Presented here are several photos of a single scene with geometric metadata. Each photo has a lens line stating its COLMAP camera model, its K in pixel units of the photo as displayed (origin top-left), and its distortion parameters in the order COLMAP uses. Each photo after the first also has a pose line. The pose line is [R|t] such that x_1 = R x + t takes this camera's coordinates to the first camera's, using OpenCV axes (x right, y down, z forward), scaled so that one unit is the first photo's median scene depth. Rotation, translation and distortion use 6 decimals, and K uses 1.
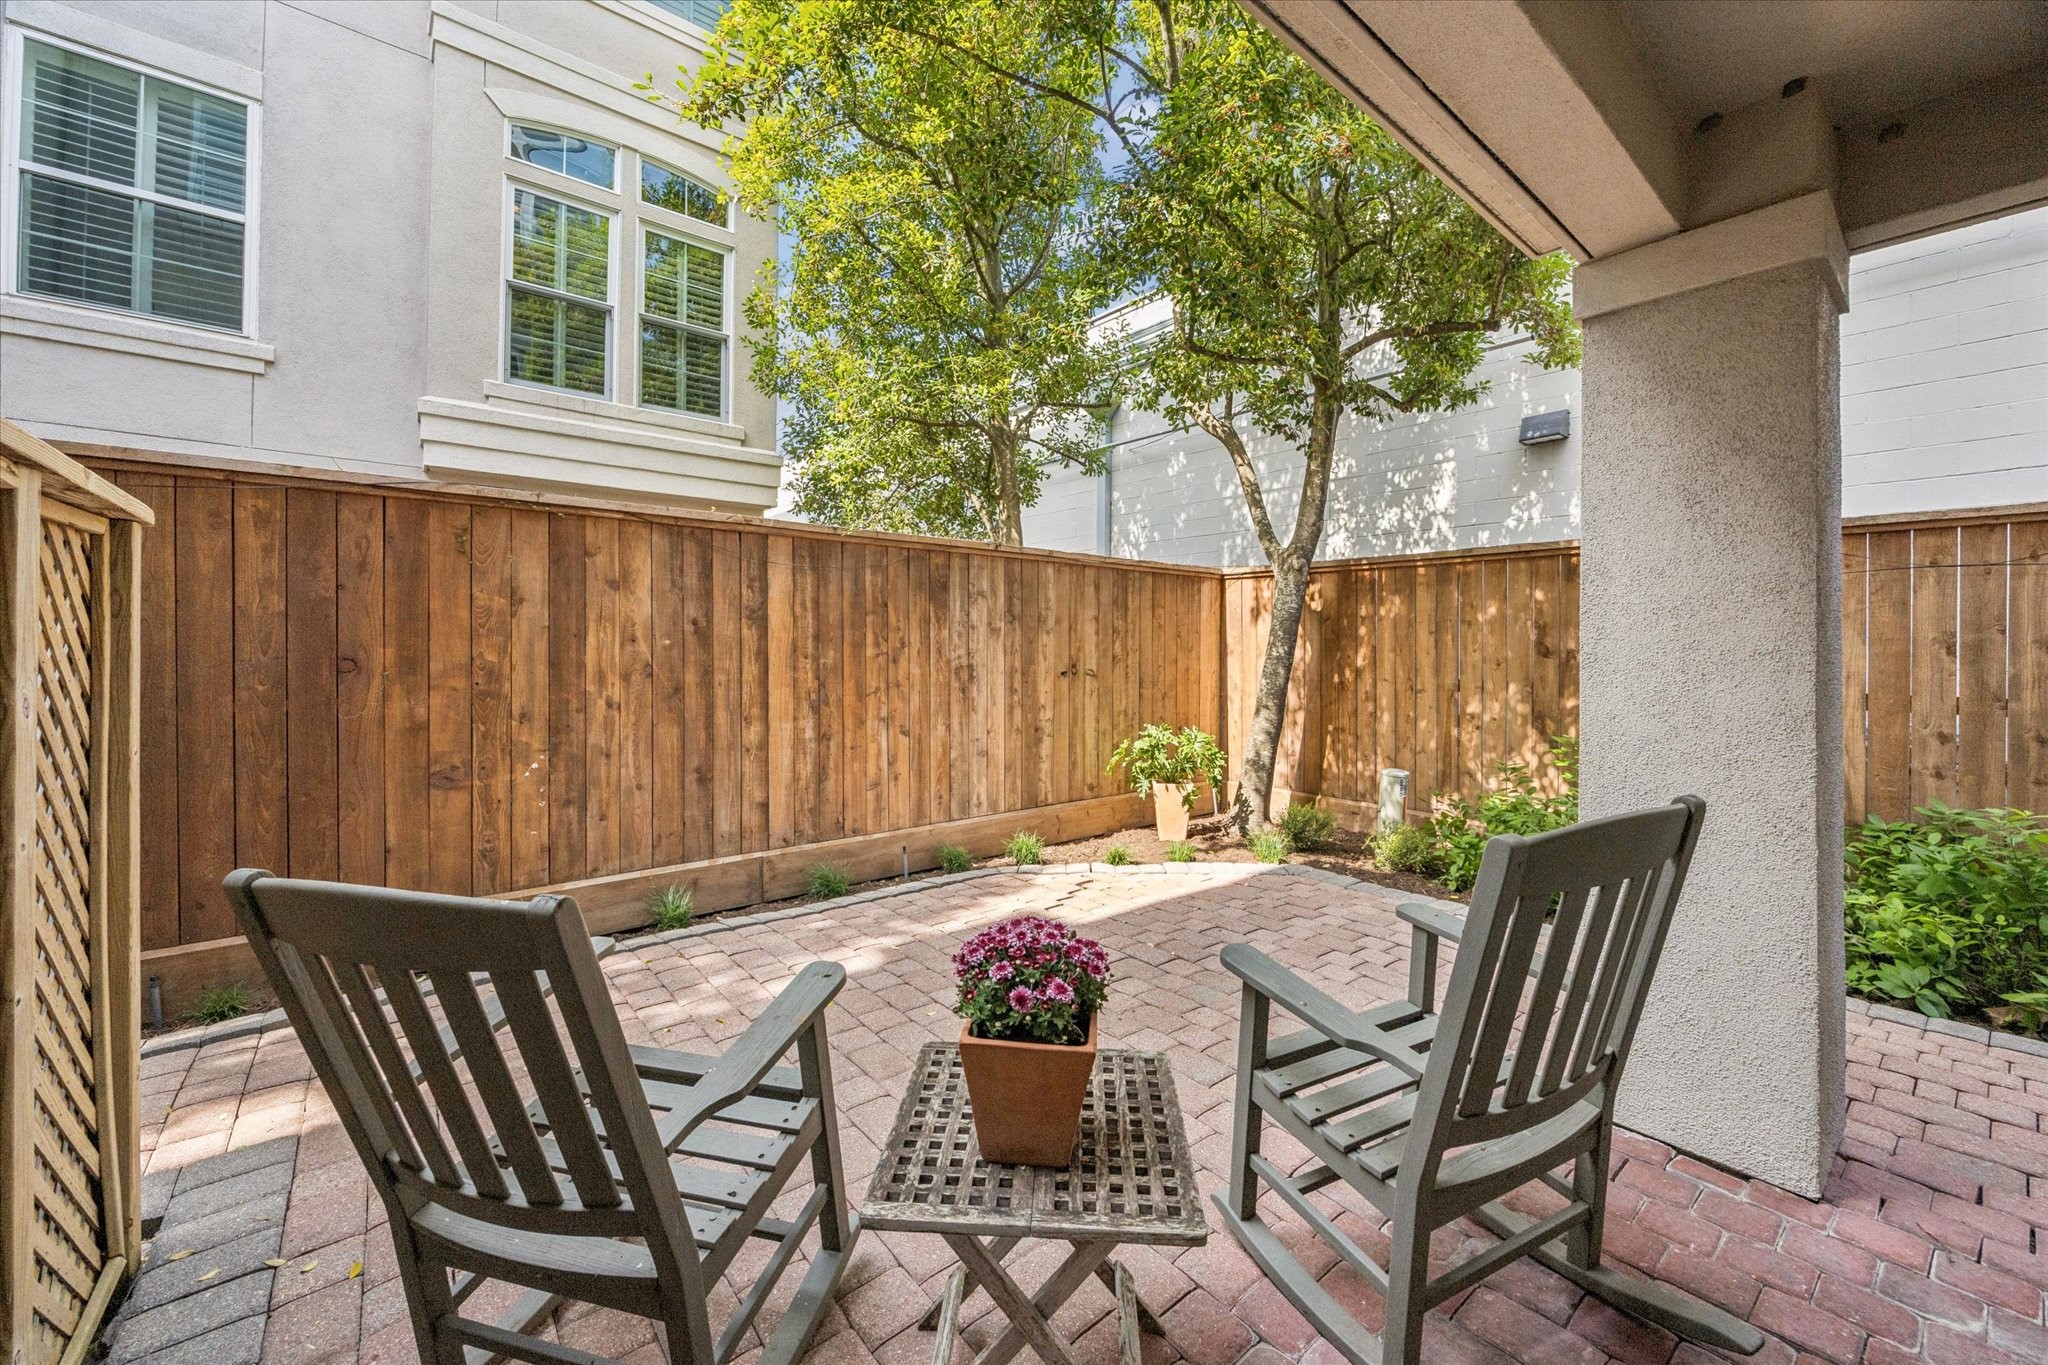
lens RADIAL K [[807.3, 0, 1032.6], [0, 807.3, 642.1], [0, 0, 1]] dist [0.000001, -0.000249]
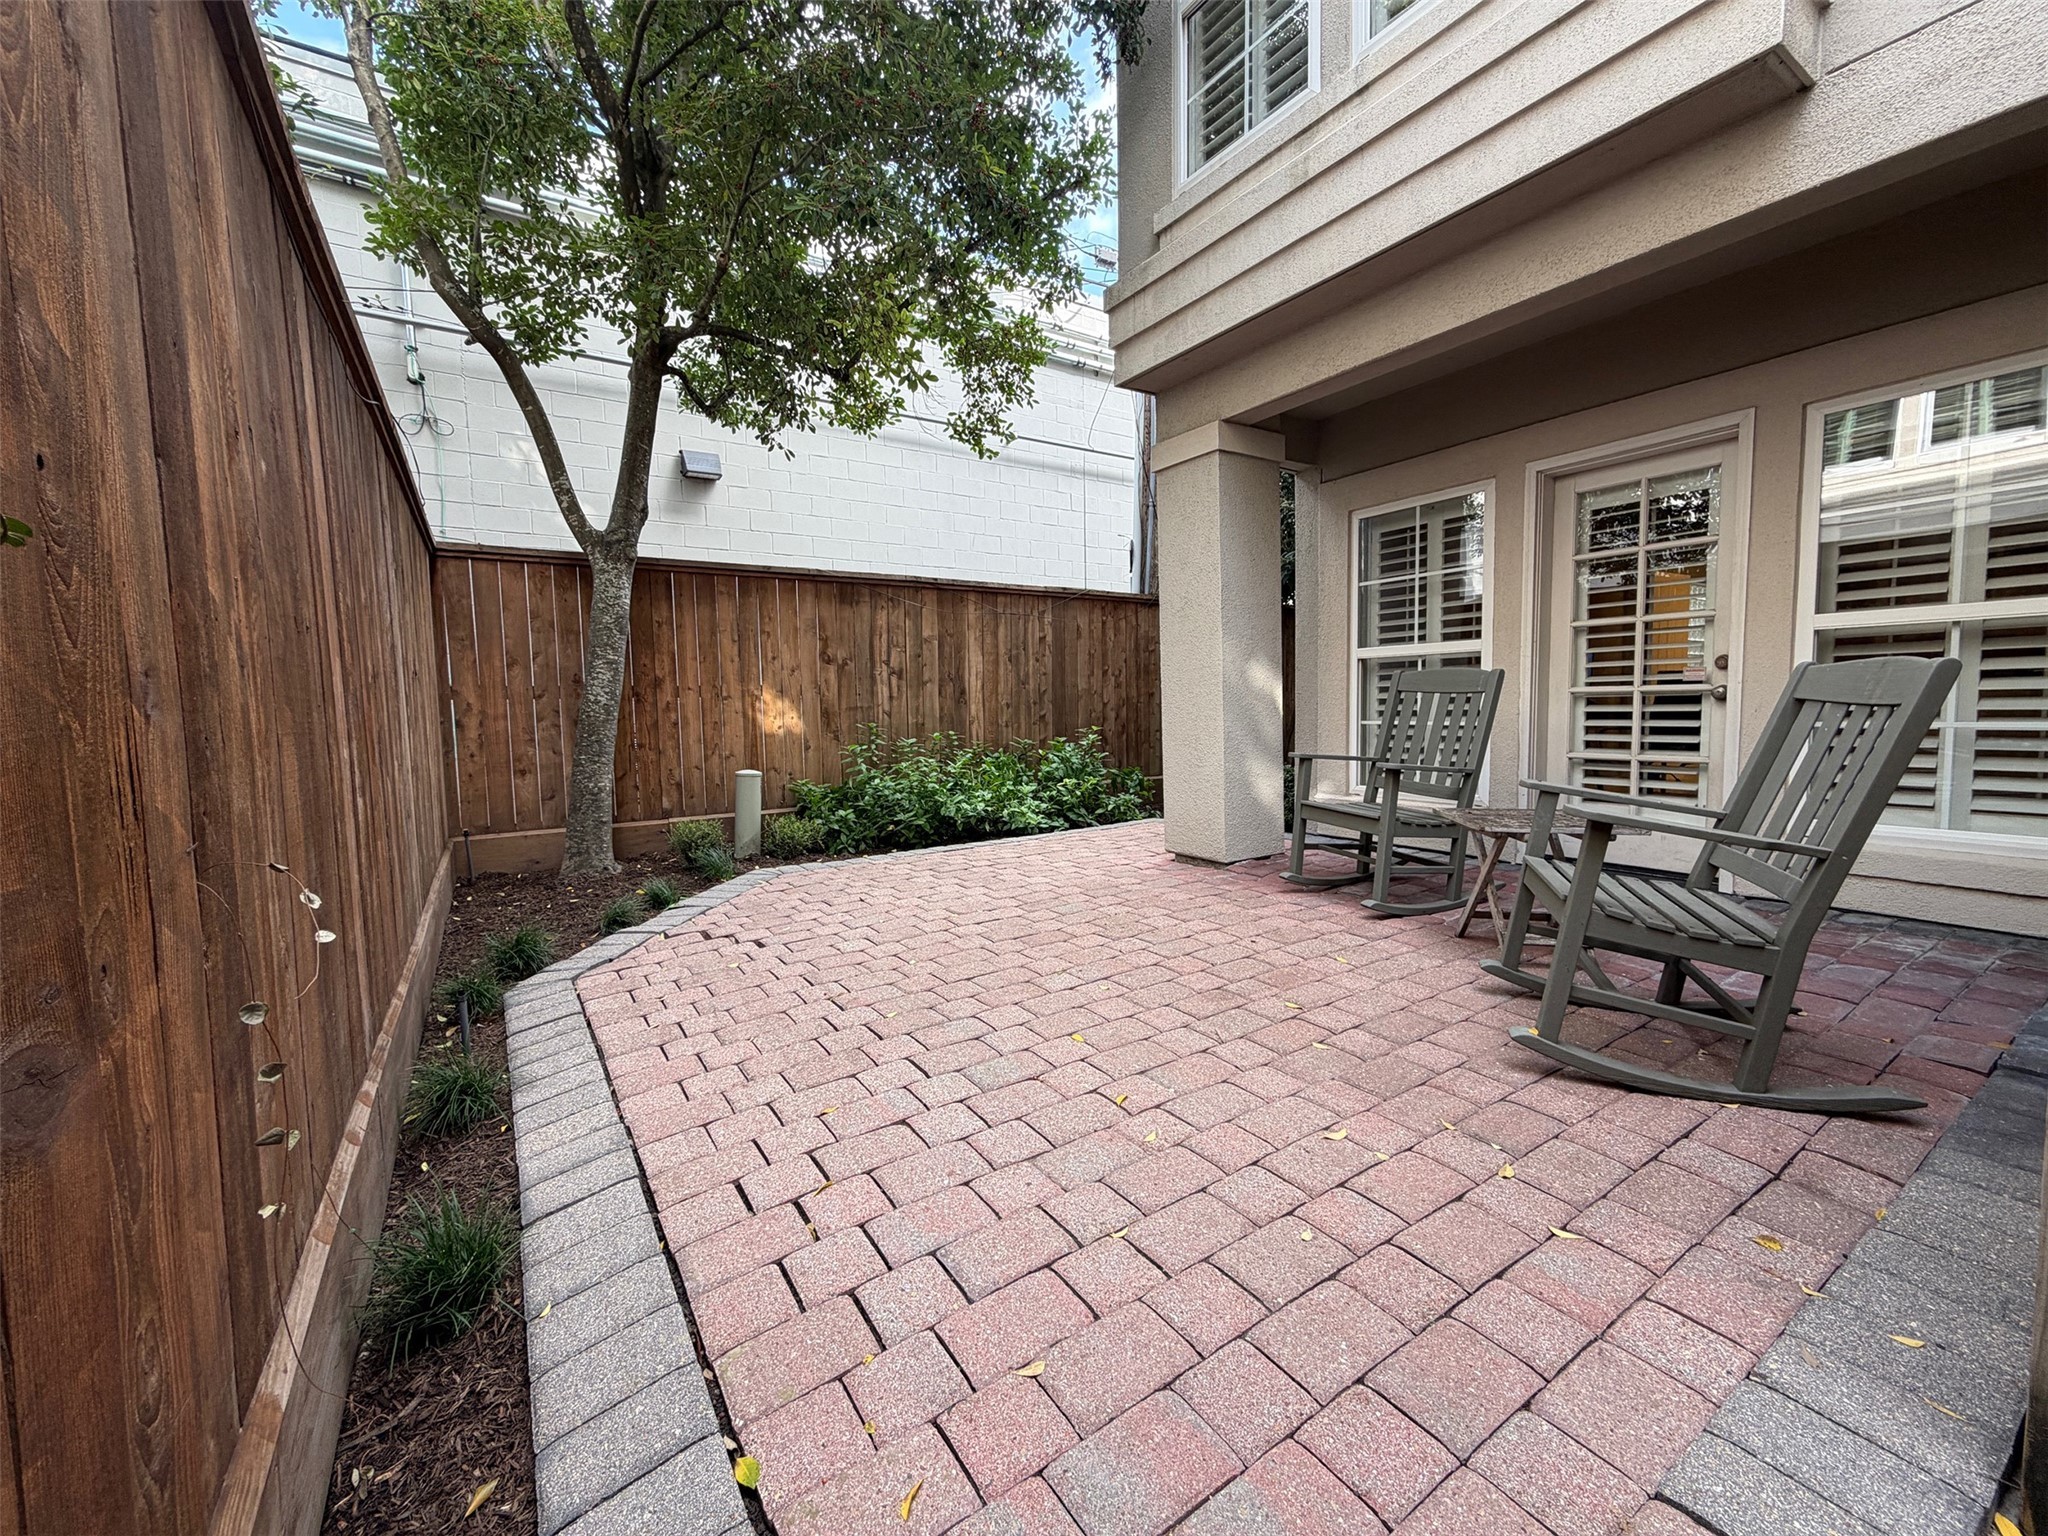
lens RADIAL K [[811.3, 0, 1024.0], [0, 811.3, 768.0], [0, 0, 1]] dist [0.000485, 0.000186]
pose [[0.121234, -0.096978, 0.987875, -0.500479], [0.016954, 0.995273, 0.095624, 0.055609], [-0.992479, 0.005155, 0.122305, 0.480622]]
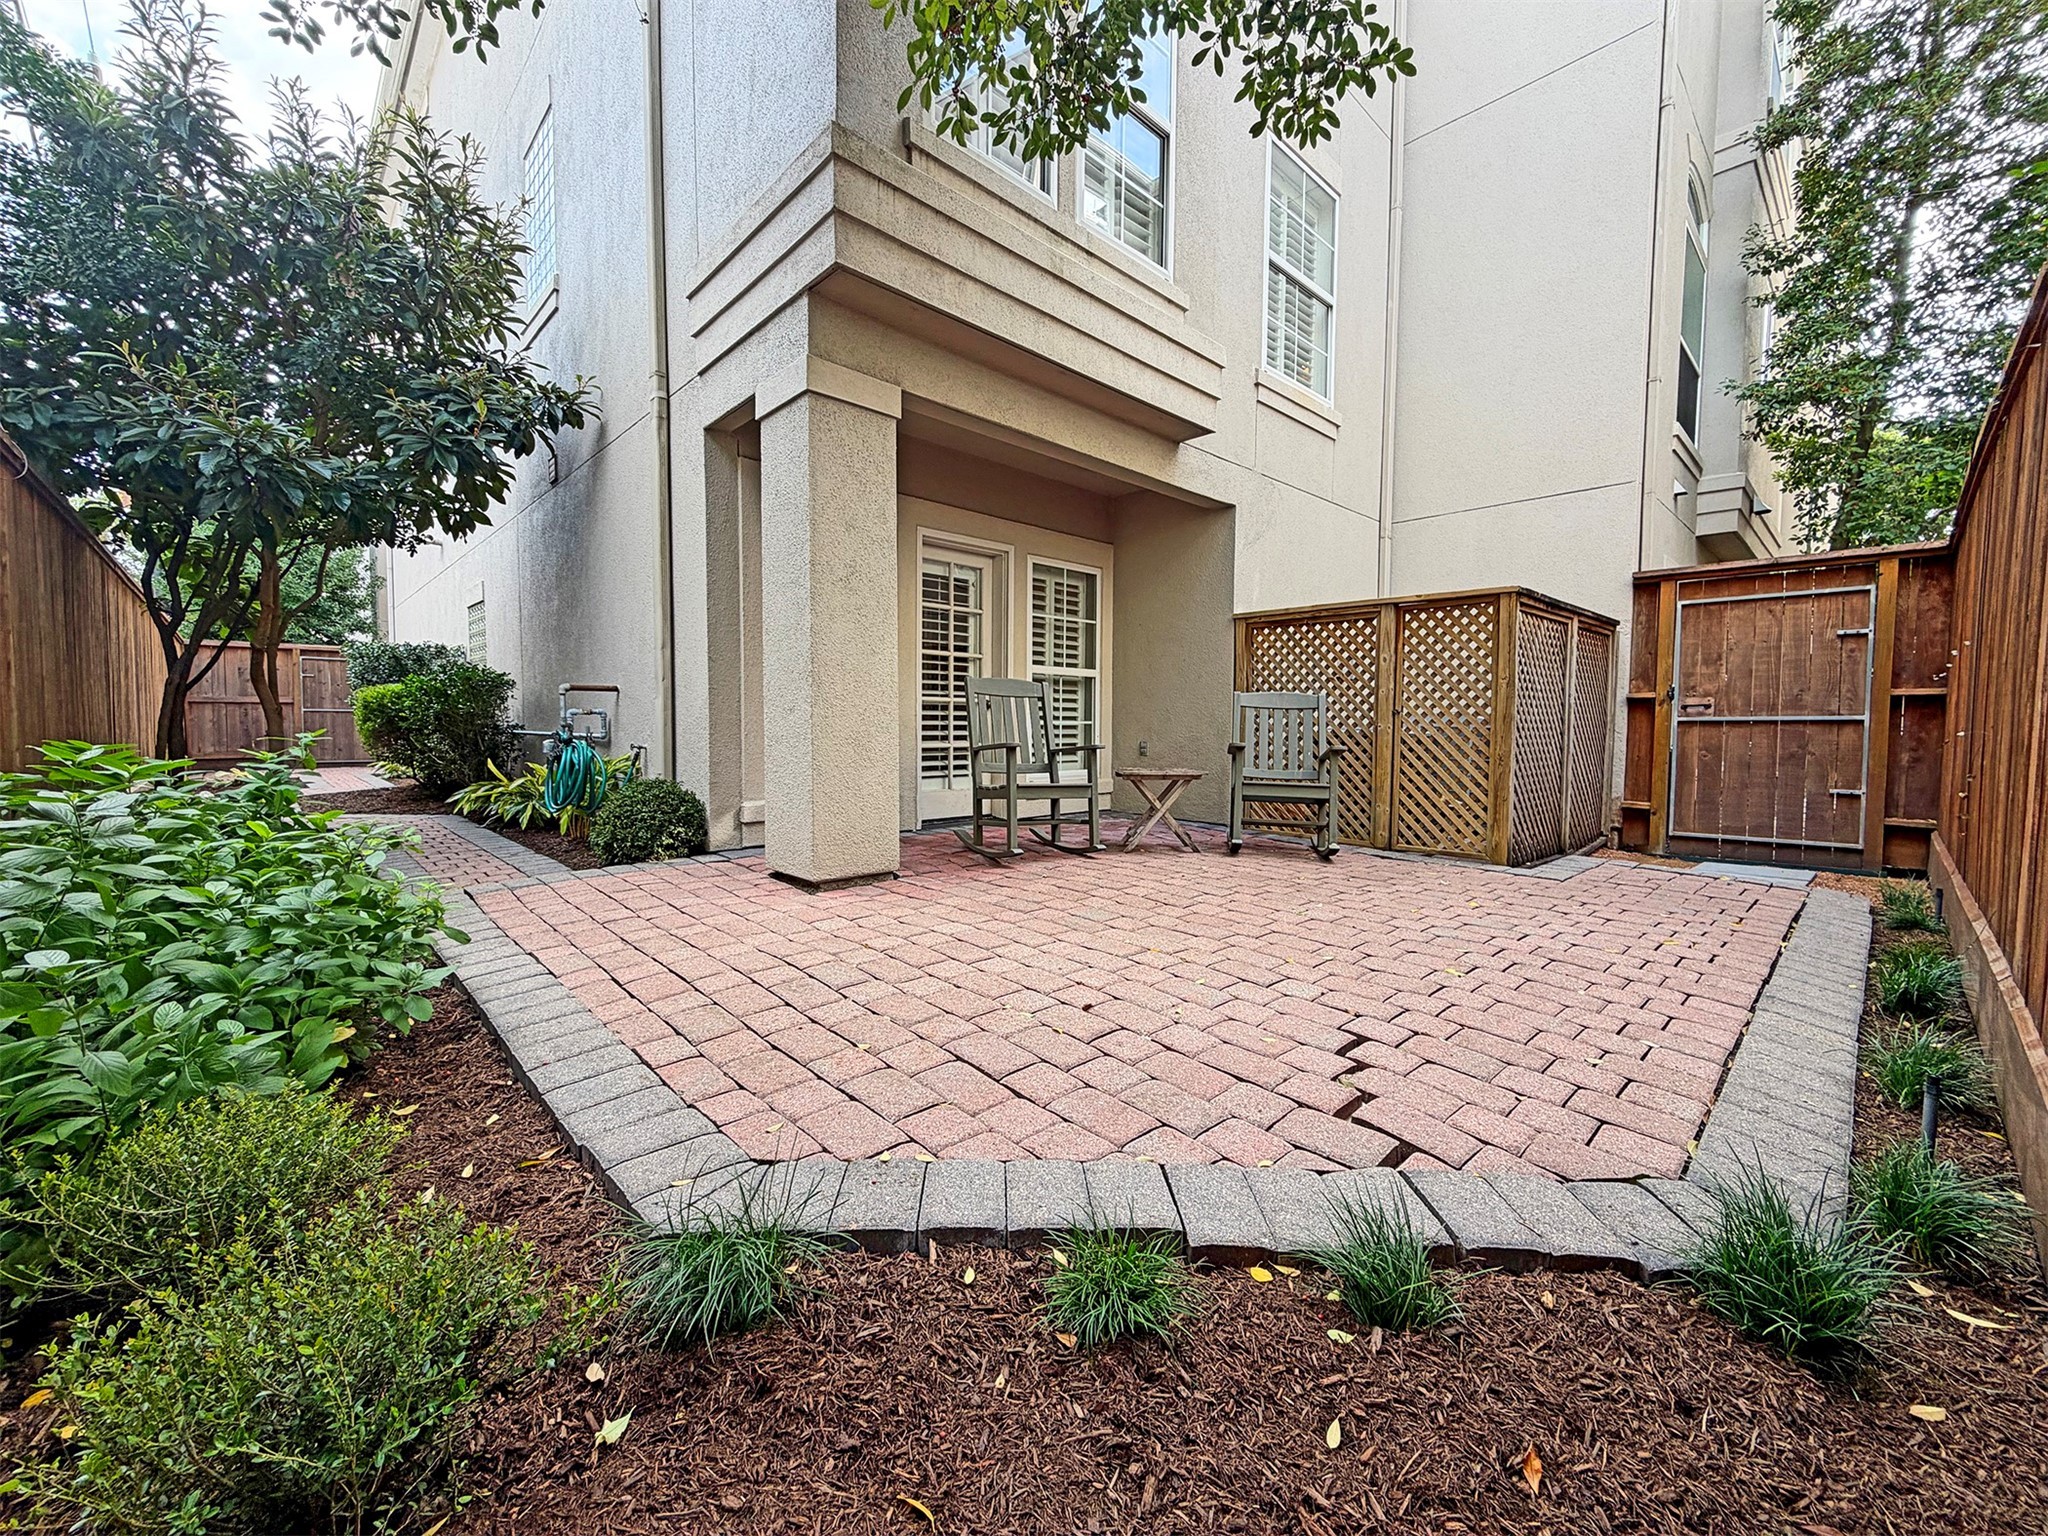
lens RADIAL K [[804.0, 0, 1024.0], [0, 804.0, 768.0], [0, 0, 1]] dist [0.000950, 0.000085]
pose [[-0.998527, -0.018493, -0.051007, 0.174315], [-0.021280, 0.998279, 0.054651, 0.090585], [0.049909, 0.055656, -0.997202, 1.058936]]
